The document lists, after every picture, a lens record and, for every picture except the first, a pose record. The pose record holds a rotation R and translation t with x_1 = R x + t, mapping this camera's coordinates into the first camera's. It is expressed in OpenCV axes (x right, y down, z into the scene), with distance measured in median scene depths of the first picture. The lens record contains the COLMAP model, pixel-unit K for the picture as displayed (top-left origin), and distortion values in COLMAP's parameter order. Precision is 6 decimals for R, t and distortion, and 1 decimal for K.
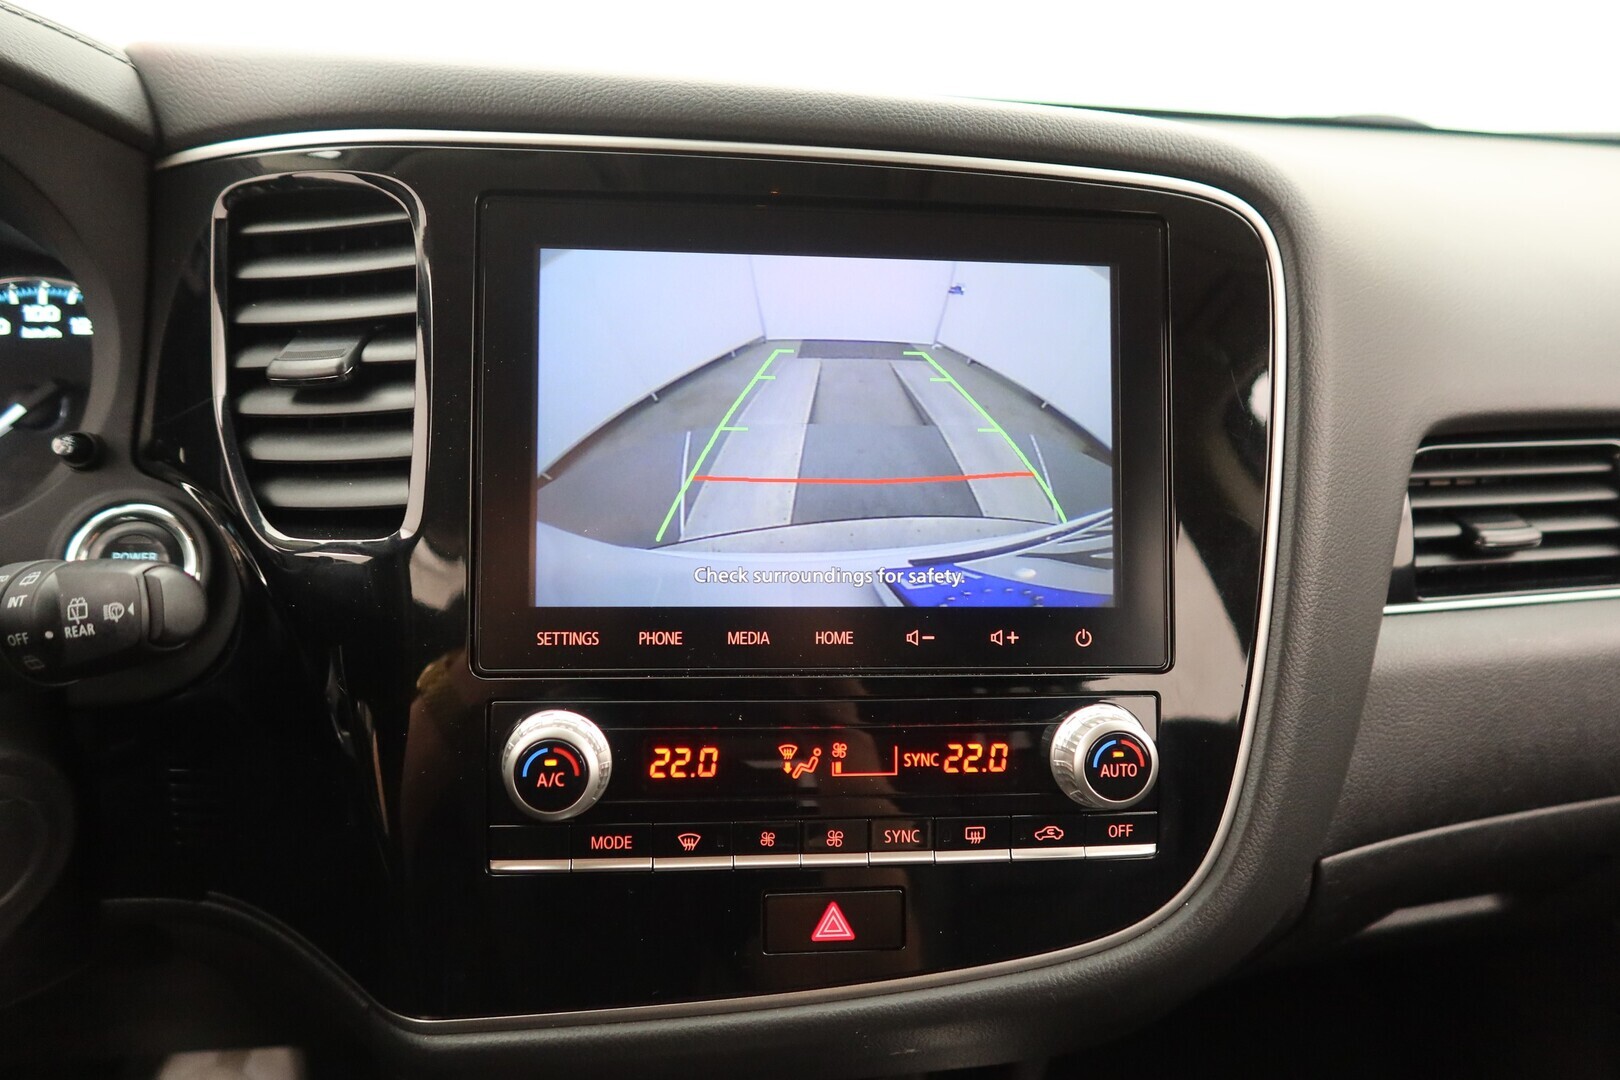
lens RADIAL K [[1130.2, 0, 809.8], [0, 1130.2, 521.5], [0, 0, 1]] dist [-0.001532, -0.029290]
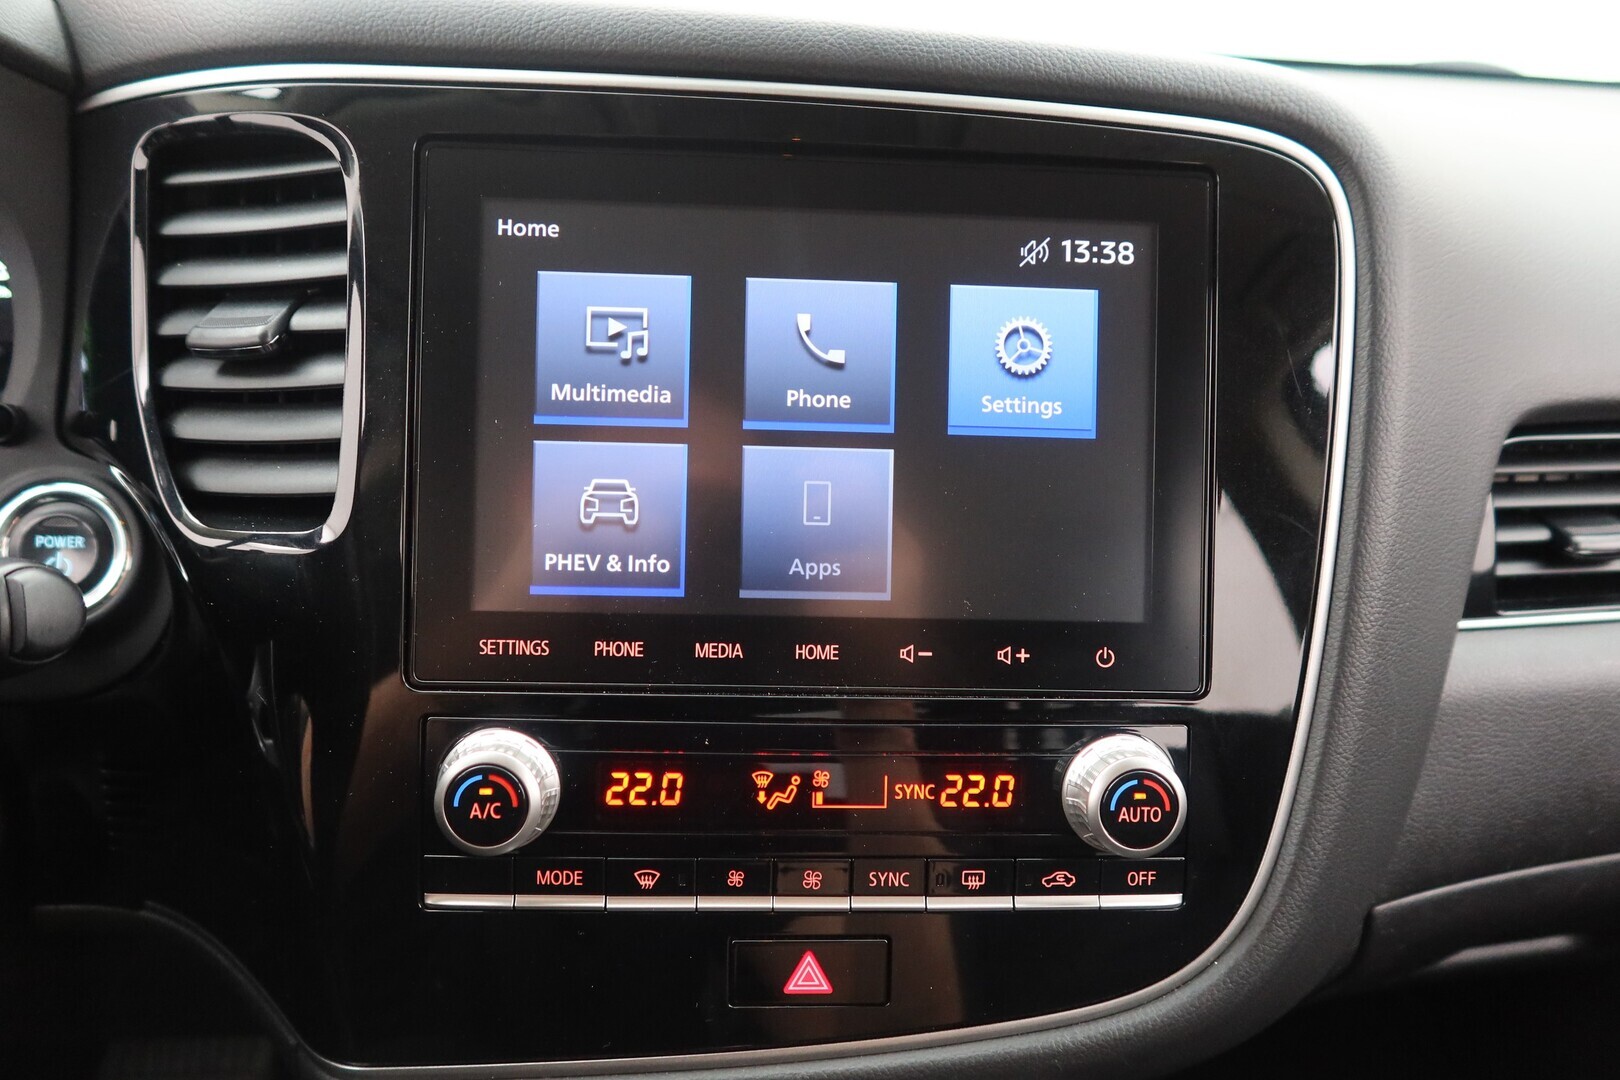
lens RADIAL K [[1130.2, 0, 809.8], [0, 1130.2, 521.5], [0, 0, 1]] dist [-0.001532, -0.029290]
pose [[0.998793, 0.018272, -0.045597, 0.053426], [-0.016567, 0.999160, 0.037480, -0.030567], [0.046244, -0.036679, 0.998257, 0.126267]]
